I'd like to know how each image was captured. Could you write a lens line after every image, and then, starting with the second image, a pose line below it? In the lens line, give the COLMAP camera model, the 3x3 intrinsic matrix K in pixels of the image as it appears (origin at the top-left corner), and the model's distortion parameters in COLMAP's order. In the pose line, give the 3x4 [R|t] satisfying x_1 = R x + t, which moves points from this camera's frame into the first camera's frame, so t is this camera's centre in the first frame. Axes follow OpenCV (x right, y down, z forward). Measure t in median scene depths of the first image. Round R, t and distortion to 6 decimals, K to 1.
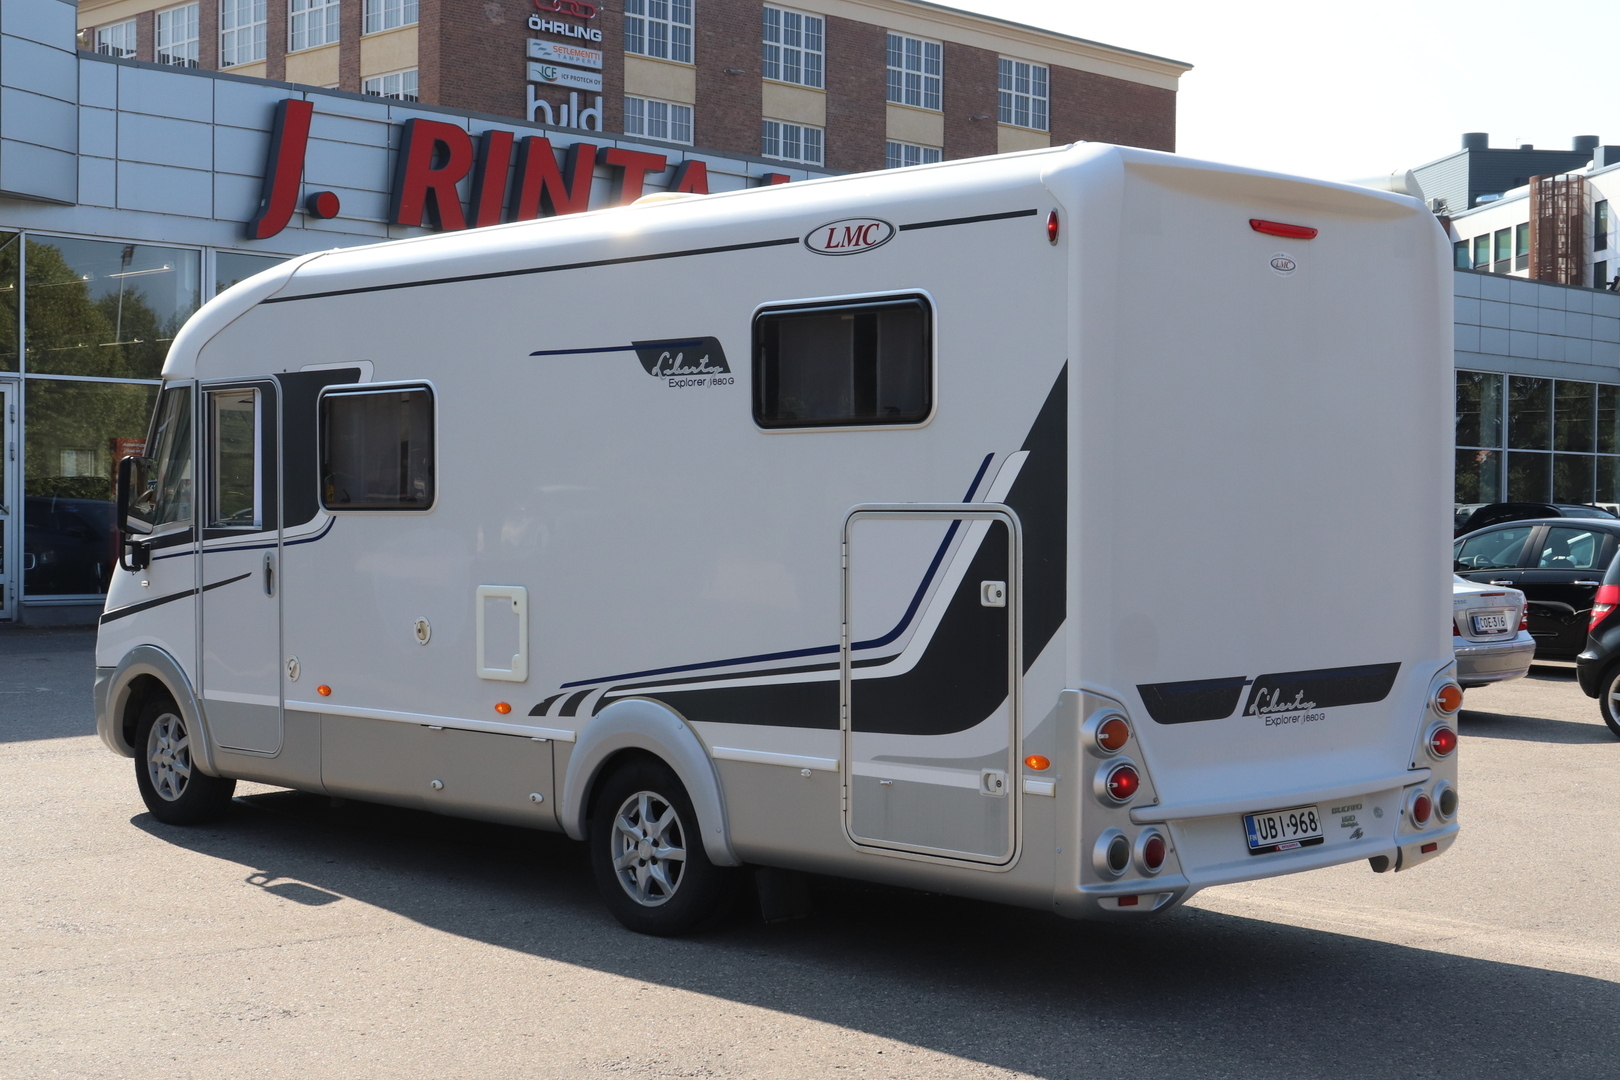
lens RADIAL K [[2308.9, 0, 810.0], [0, 2308.9, 540.0], [0, 0, 1]] dist [-0.036398, -0.007407]
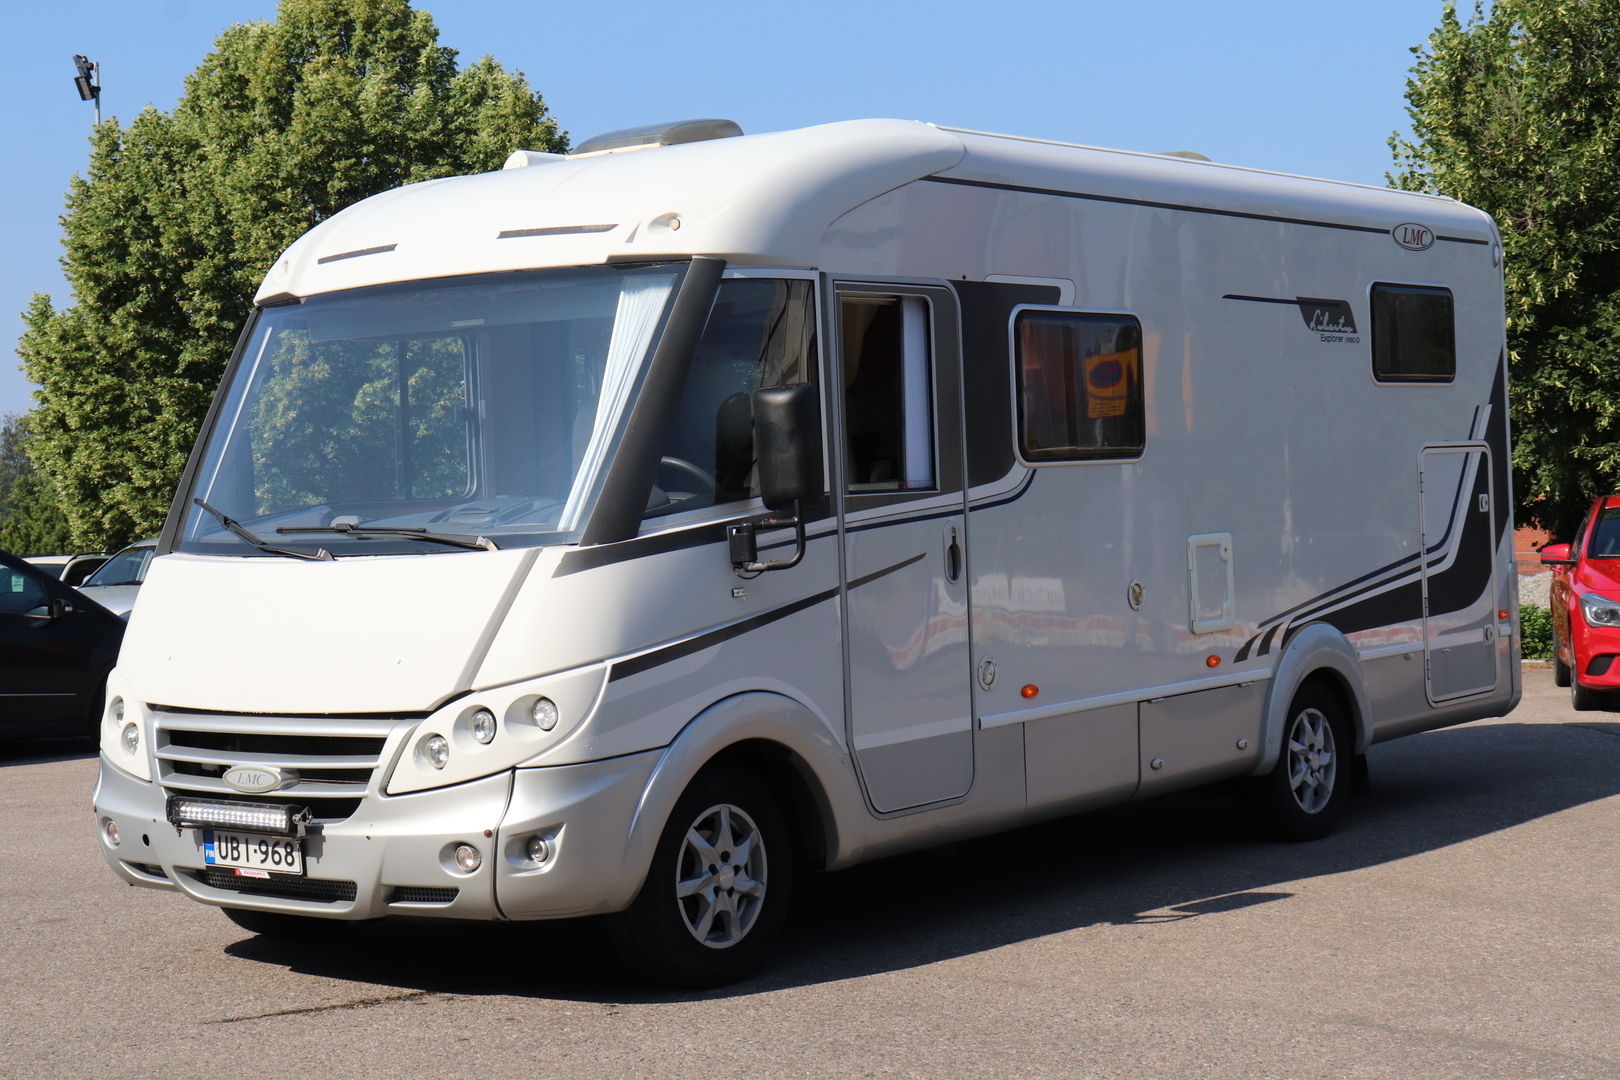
lens RADIAL K [[2768.6, 0, 810.0], [0, 2768.6, 540.0], [0, 0, 1]] dist [-0.036226, -0.005989]
pose [[-0.149128, -0.013690, 0.988723, -1.351044], [0.056619, 0.998145, 0.022360, -0.013797], [-0.987196, 0.059315, -0.148076, 1.445558]]
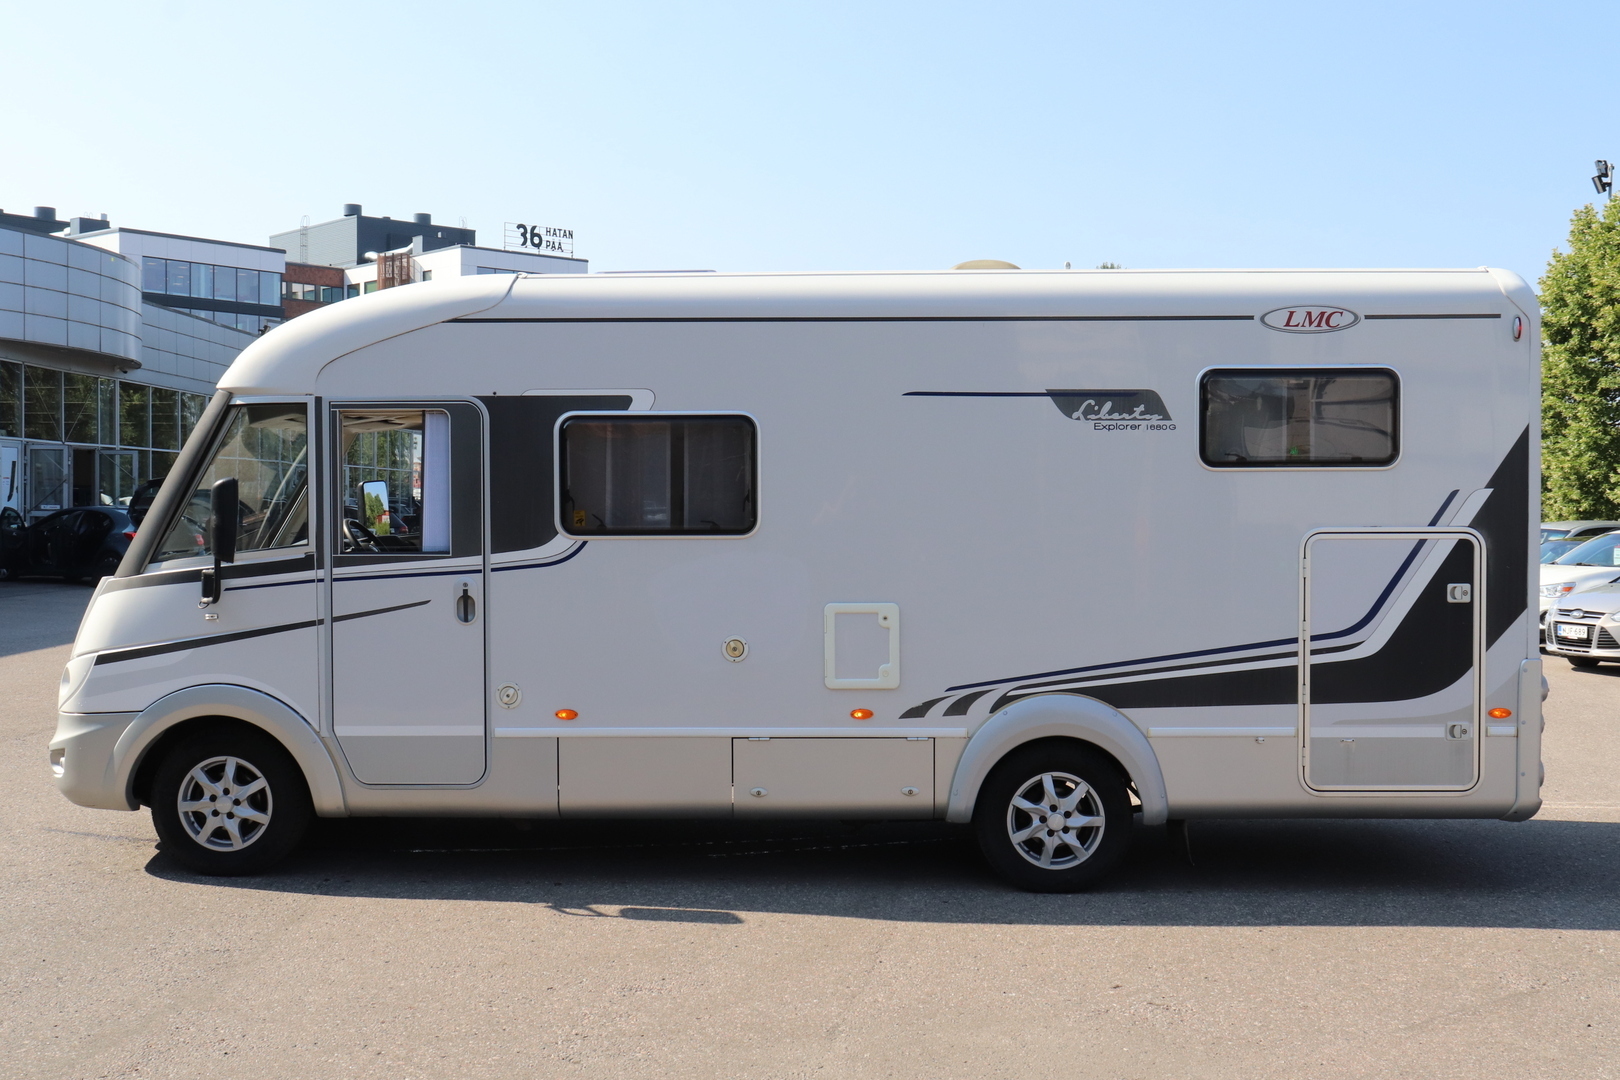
lens RADIAL K [[1743.2, 0, 810.5], [0, 1743.2, 516.3], [0, 0, 1]] dist [-0.020396, -0.026157]
pose [[0.725815, -0.017676, 0.687663, -0.780890], [0.013748, 0.999843, 0.011189, -0.033578], [-0.687753, 0.001332, 0.725944, 0.448565]]
